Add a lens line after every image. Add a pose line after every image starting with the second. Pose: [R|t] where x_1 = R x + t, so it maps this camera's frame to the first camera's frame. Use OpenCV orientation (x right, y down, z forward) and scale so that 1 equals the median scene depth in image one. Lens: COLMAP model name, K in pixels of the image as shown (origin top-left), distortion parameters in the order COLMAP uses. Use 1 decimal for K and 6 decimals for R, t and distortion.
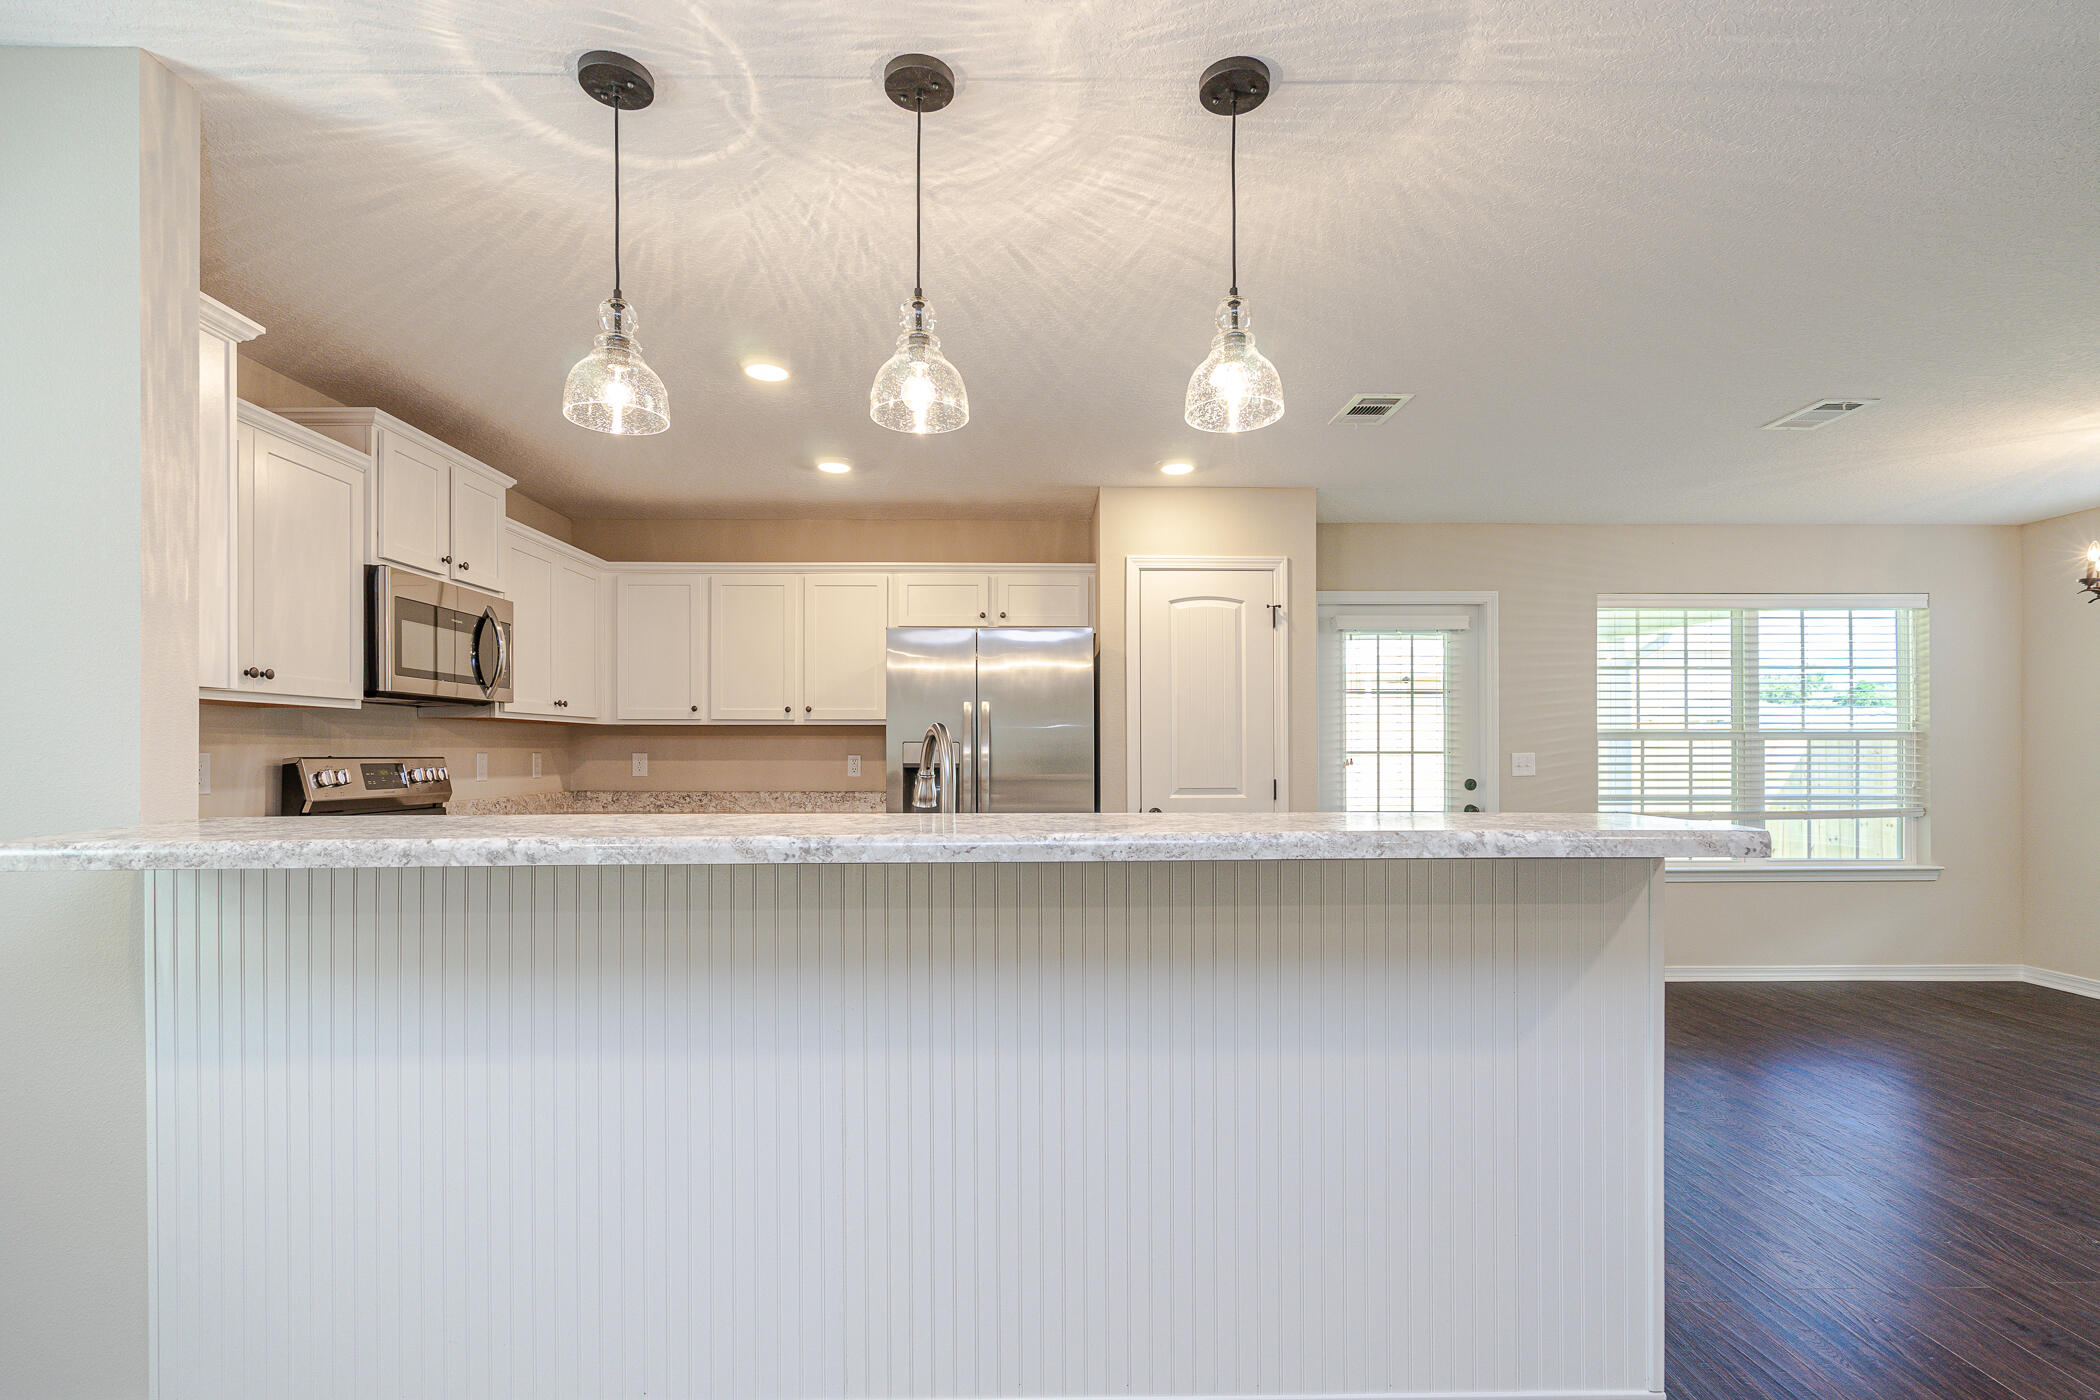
lens RADIAL K [[981.9, 0, 1049.1], [0, 981.9, 752.0], [0, 0, 1]] dist [-0.006314, 0.007451]
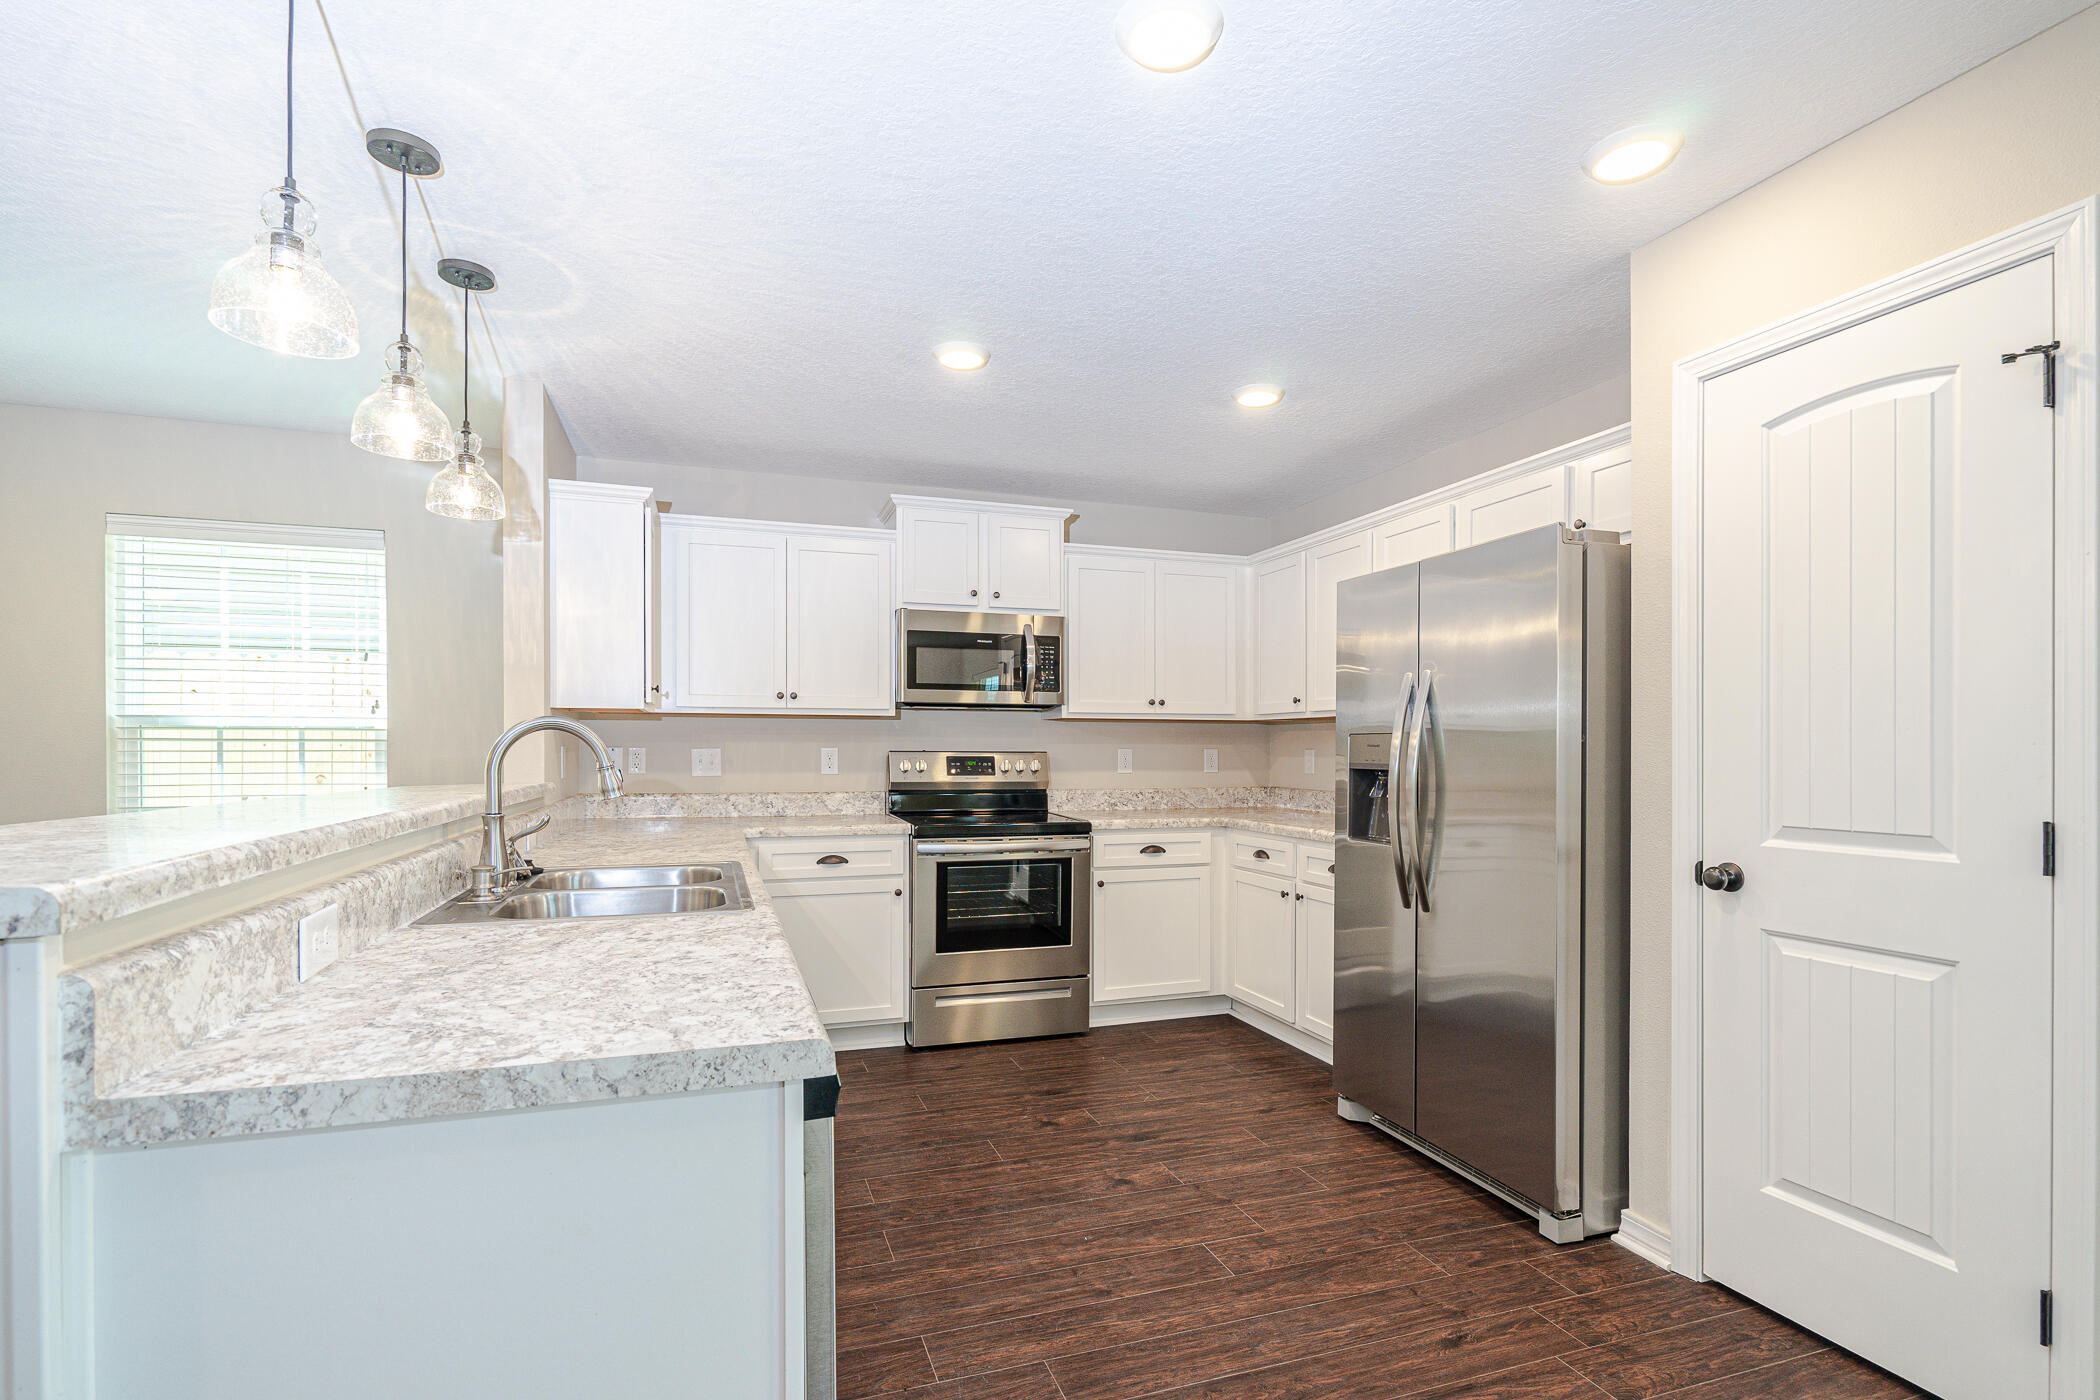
lens RADIAL K [[981.9, 0, 1034.1], [0, 981.9, 753.3], [0, 0, 1]] dist [-0.006314, 0.007451]
pose [[0.308030, 0.005163, -0.951363, 0.549655], [-0.002771, 0.999986, 0.004530, 0.001842], [0.951373, 0.001241, 0.308040, 0.628223]]
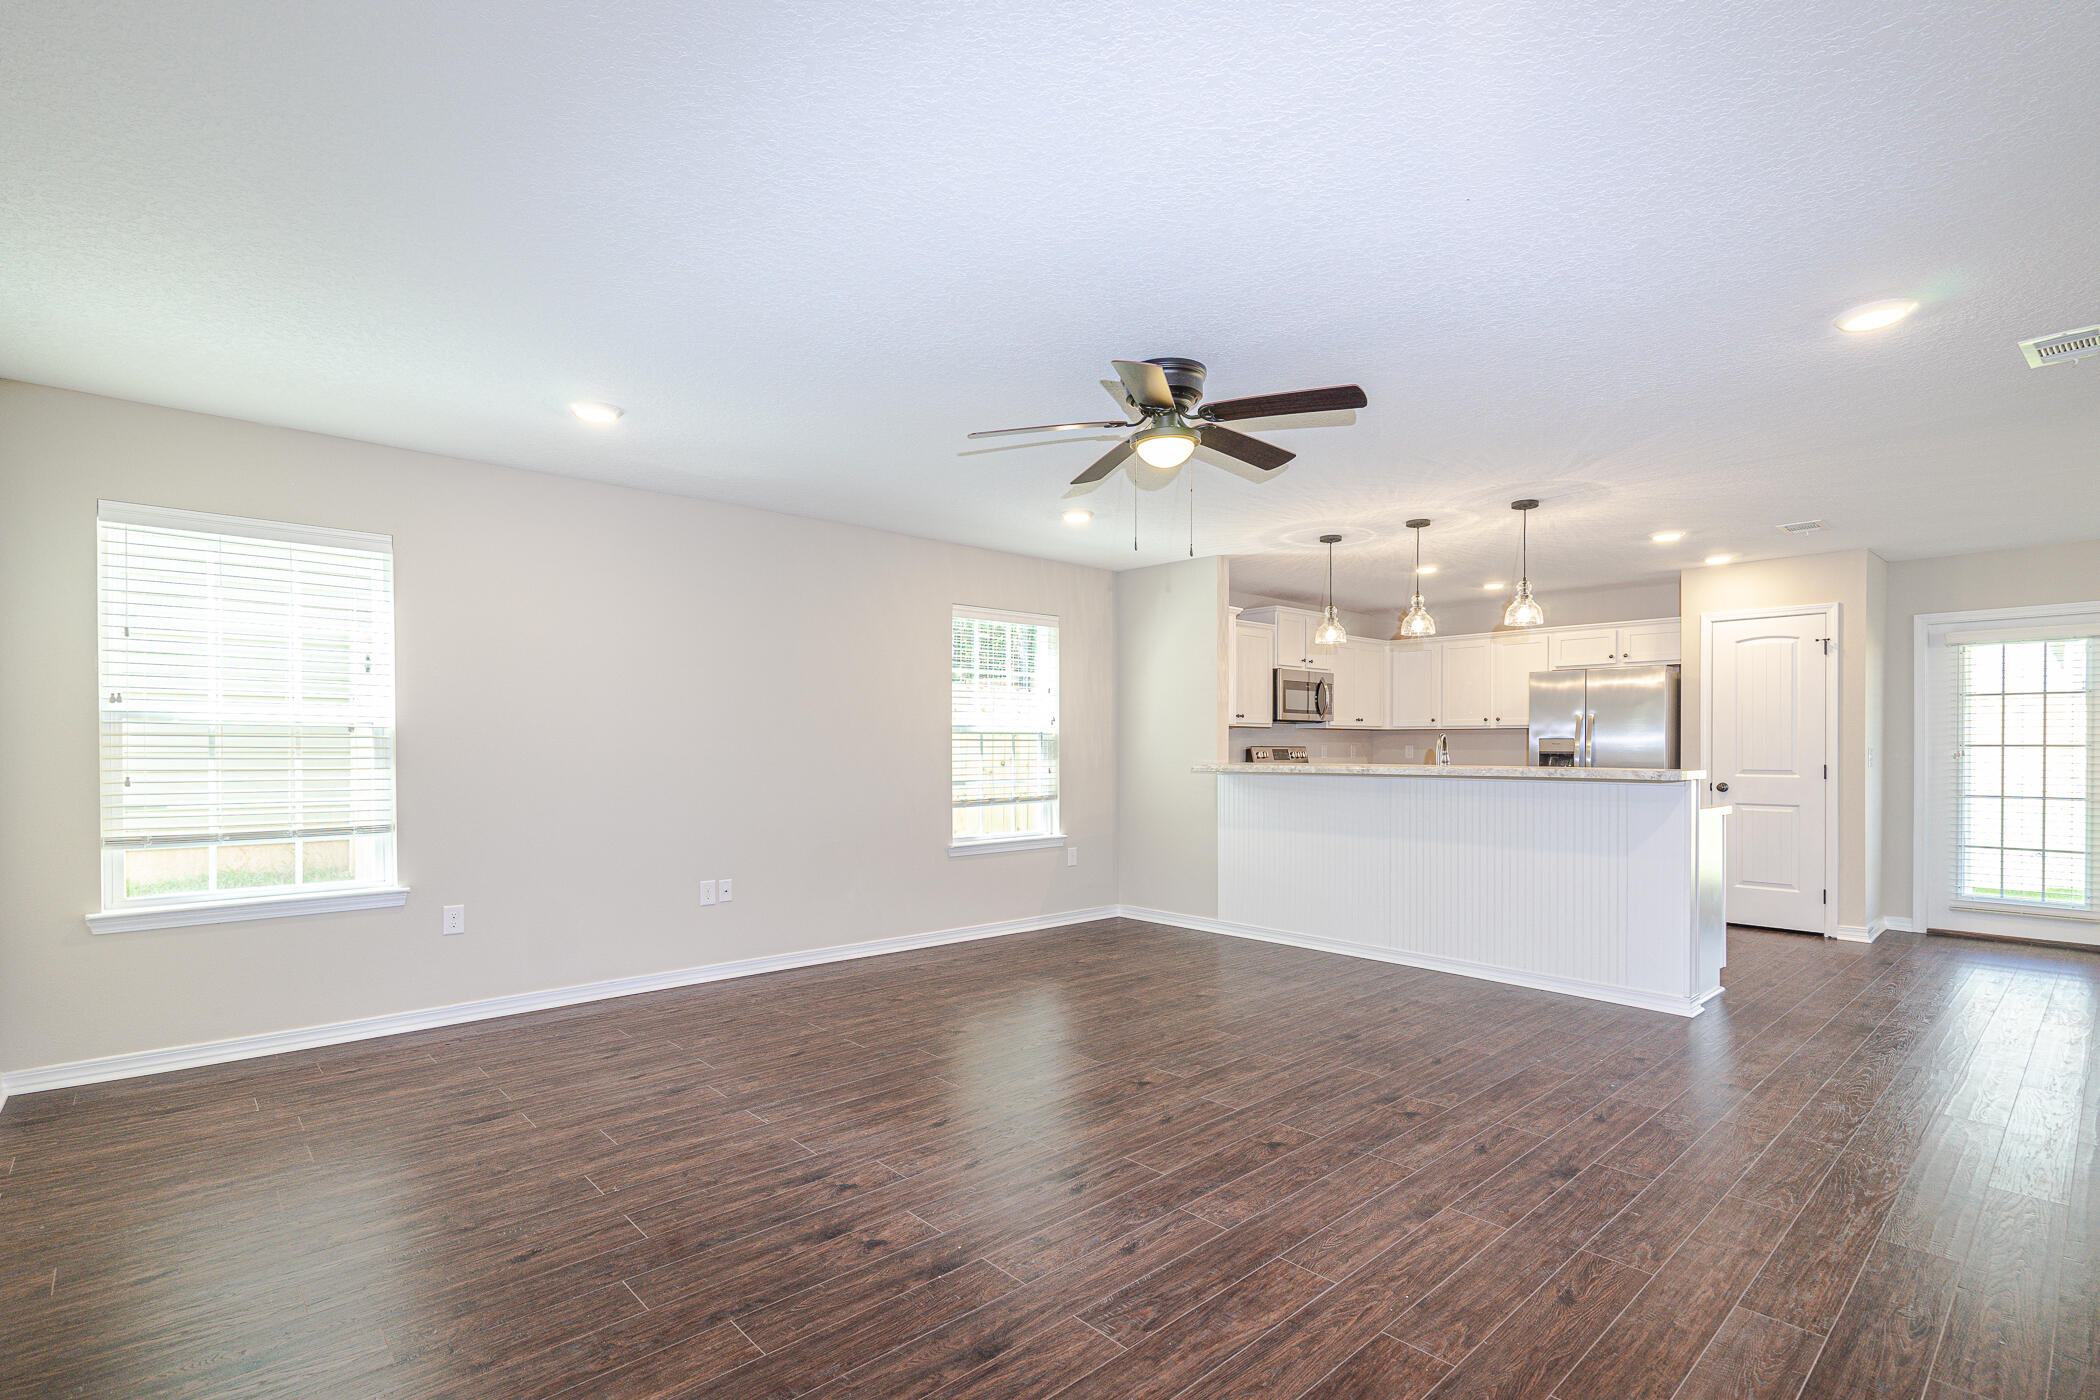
lens RADIAL K [[981.9, 0, 1044.6], [0, 981.9, 745.5], [0, 0, 1]] dist [-0.006314, 0.007451]
pose [[0.650106, 0.001824, -0.759841, 0.669838], [-0.002084, 0.999998, 0.000617, 0.002809], [0.759840, 0.001182, 0.650109, -0.867599]]
